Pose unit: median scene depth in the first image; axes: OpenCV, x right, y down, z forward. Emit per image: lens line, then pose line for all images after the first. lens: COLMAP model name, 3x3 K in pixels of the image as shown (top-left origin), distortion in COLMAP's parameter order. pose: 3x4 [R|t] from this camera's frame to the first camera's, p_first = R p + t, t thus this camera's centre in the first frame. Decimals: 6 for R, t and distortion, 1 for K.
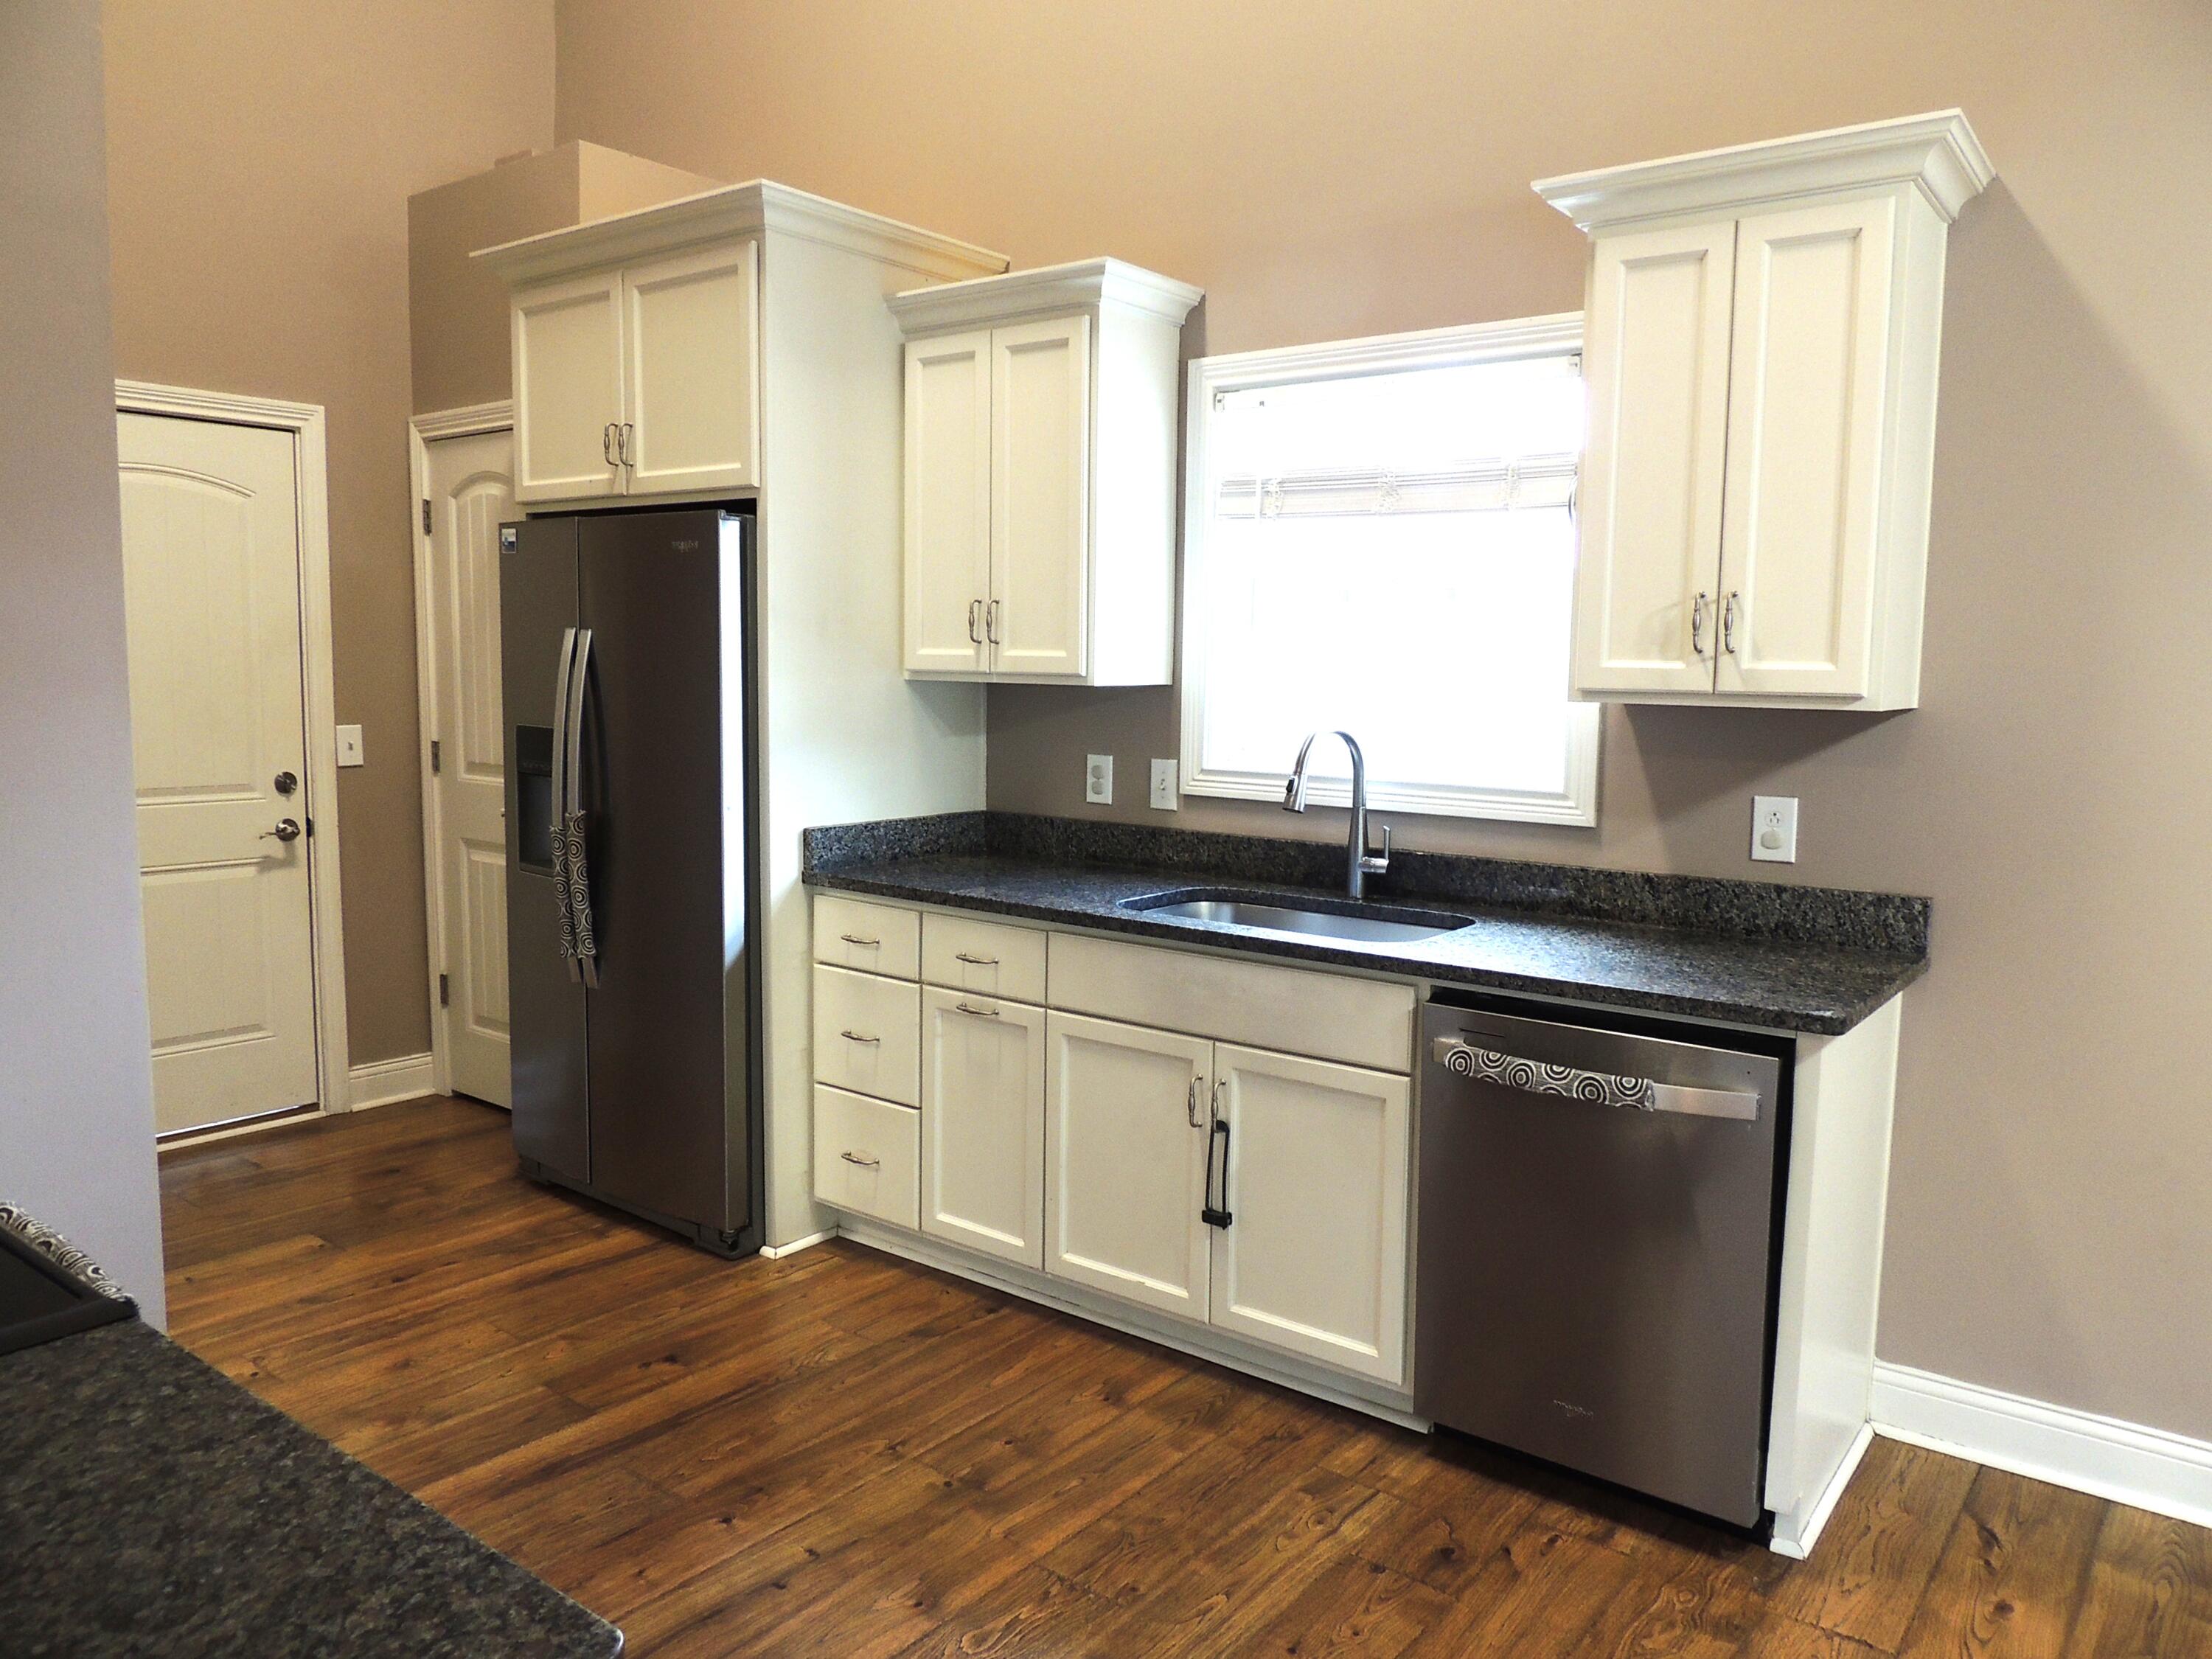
lens RADIAL K [[1557.9, 0, 1099.4], [0, 1557.9, 827.9], [0, 0, 1]] dist [-0.025699, 0.004181]
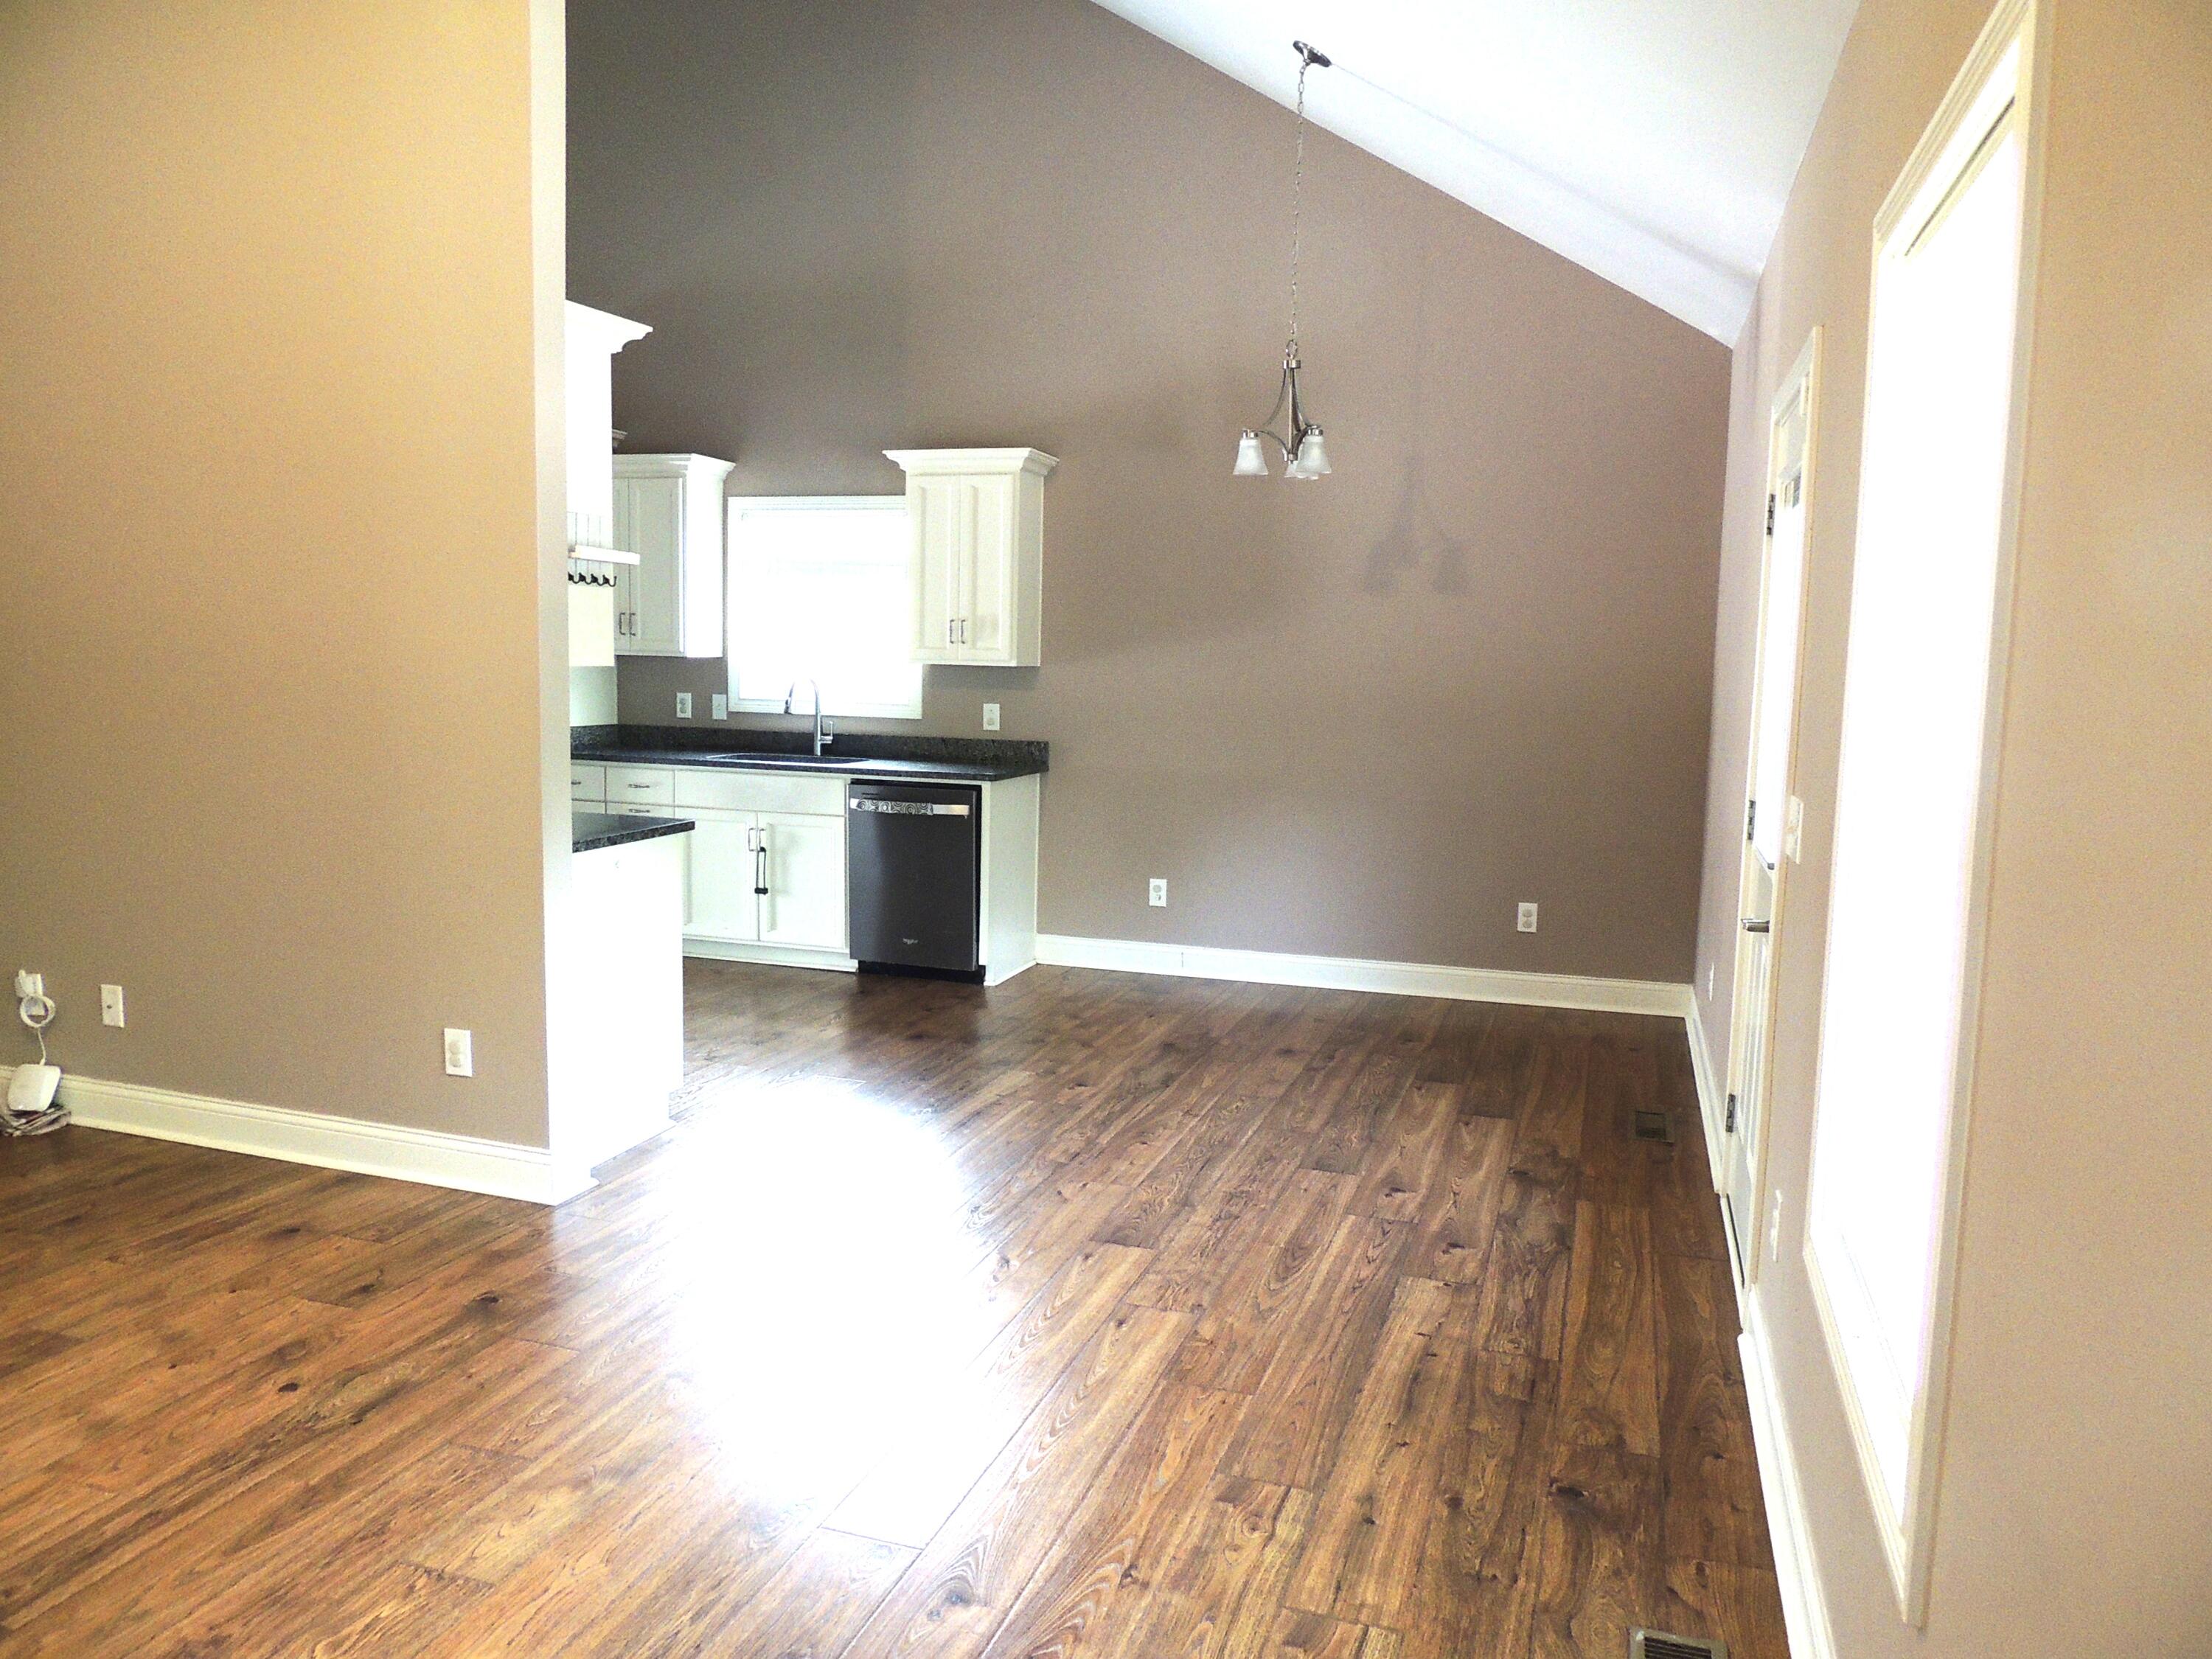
lens RADIAL K [[1557.9, 0, 1099.4], [0, 1557.9, 827.9], [0, 0, 1]] dist [-0.025699, 0.004181]
pose [[0.940411, -0.031128, 0.338613, -0.202725], [0.026761, 0.999488, 0.017558, 0.118104], [-0.338986, -0.007450, 0.940762, -1.165527]]
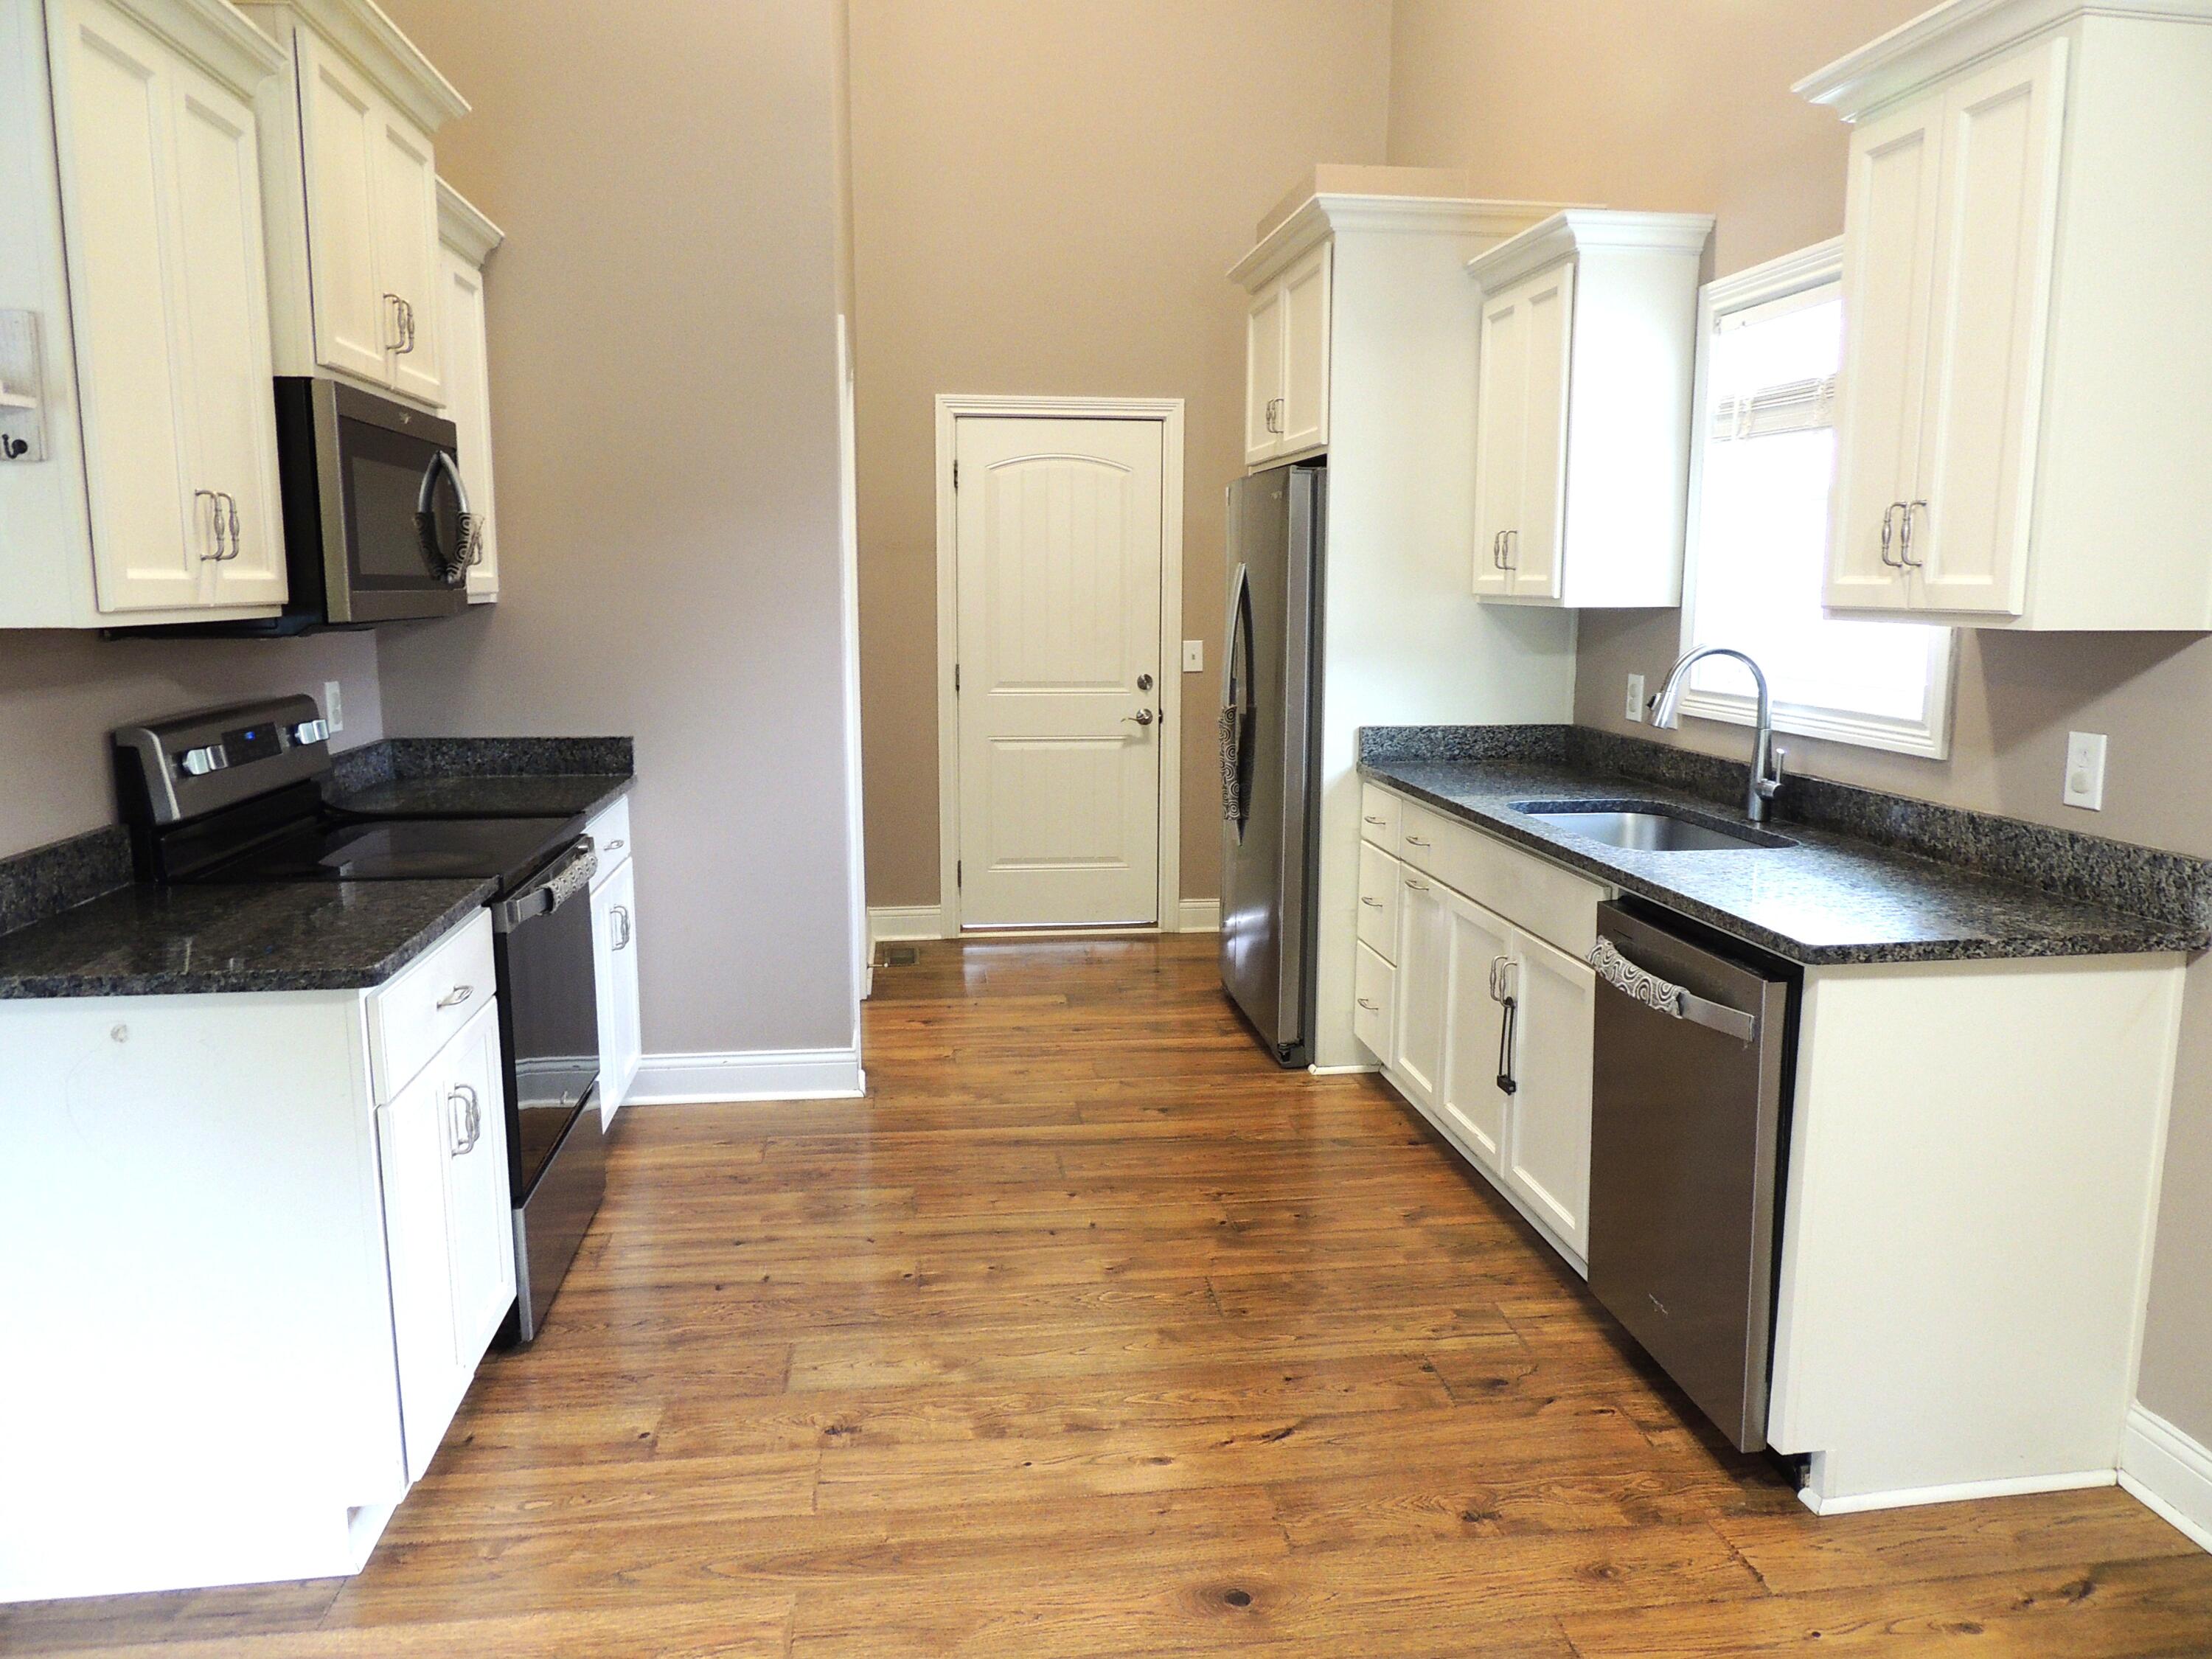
lens RADIAL K [[1557.9, 0, 1099.4], [0, 1557.9, 827.9], [0, 0, 1]] dist [-0.025699, 0.004181]
pose [[0.707380, 0.094591, -0.700476, 0.567100], [-0.063665, 0.995504, 0.070138, 0.006720], [0.703961, -0.005018, 0.710221, 0.001947]]
